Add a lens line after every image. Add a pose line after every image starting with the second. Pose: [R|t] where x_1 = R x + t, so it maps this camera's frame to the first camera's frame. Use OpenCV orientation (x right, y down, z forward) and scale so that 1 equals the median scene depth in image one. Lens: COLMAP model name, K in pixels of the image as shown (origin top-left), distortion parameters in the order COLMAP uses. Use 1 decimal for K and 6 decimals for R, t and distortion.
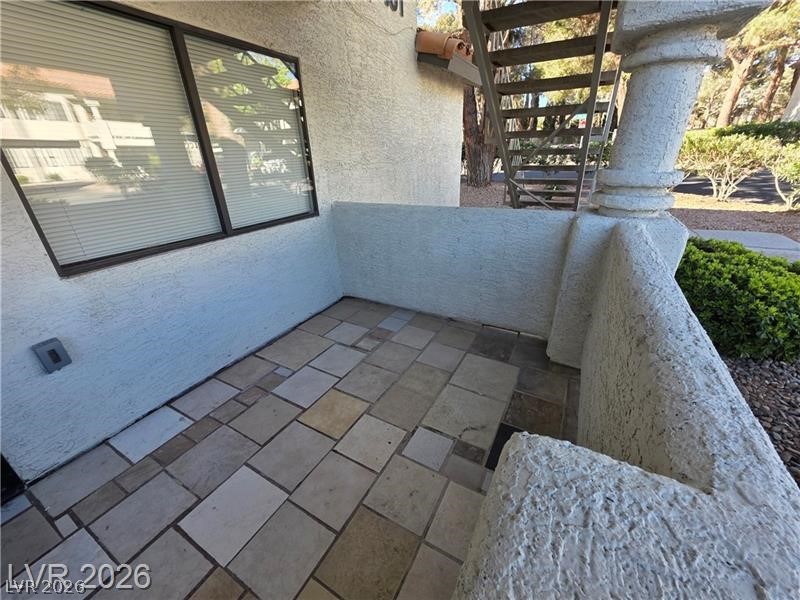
lens RADIAL K [[319.3, 0, 403.7], [0, 319.3, 298.9], [0, 0, 1]] dist [0.002742, -0.000399]
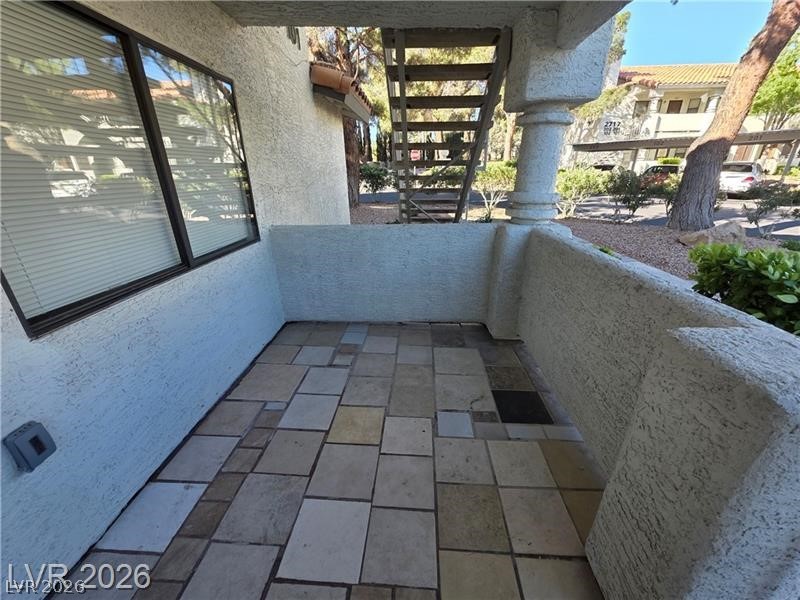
lens RADIAL K [[319.3, 0, 400.6], [0, 319.3, 299.5], [0, 0, 1]] dist [0.002742, -0.000399]
pose [[0.899895, -0.144647, 0.411420, -0.405428], [0.168128, 0.985536, -0.021250, 0.003093], [-0.402395, 0.088294, 0.911198, -0.024777]]
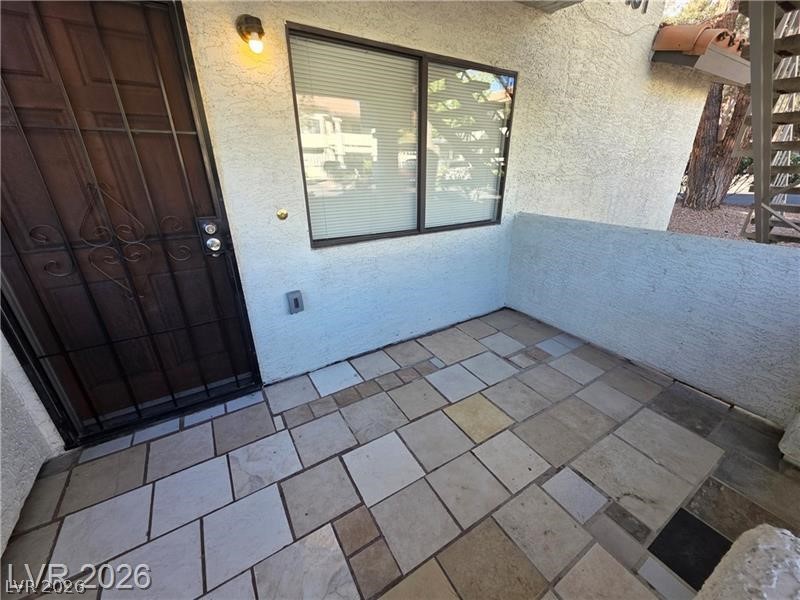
lens RADIAL K [[319.3, 0, 406.6], [0, 319.3, 298.7], [0, 0, 1]] dist [0.002742, -0.000399]
pose [[0.876385, 0.211288, -0.432790, -0.048273], [-0.221106, 0.974842, 0.028185, 0.010317], [0.427857, 0.070992, 0.901054, -0.034478]]
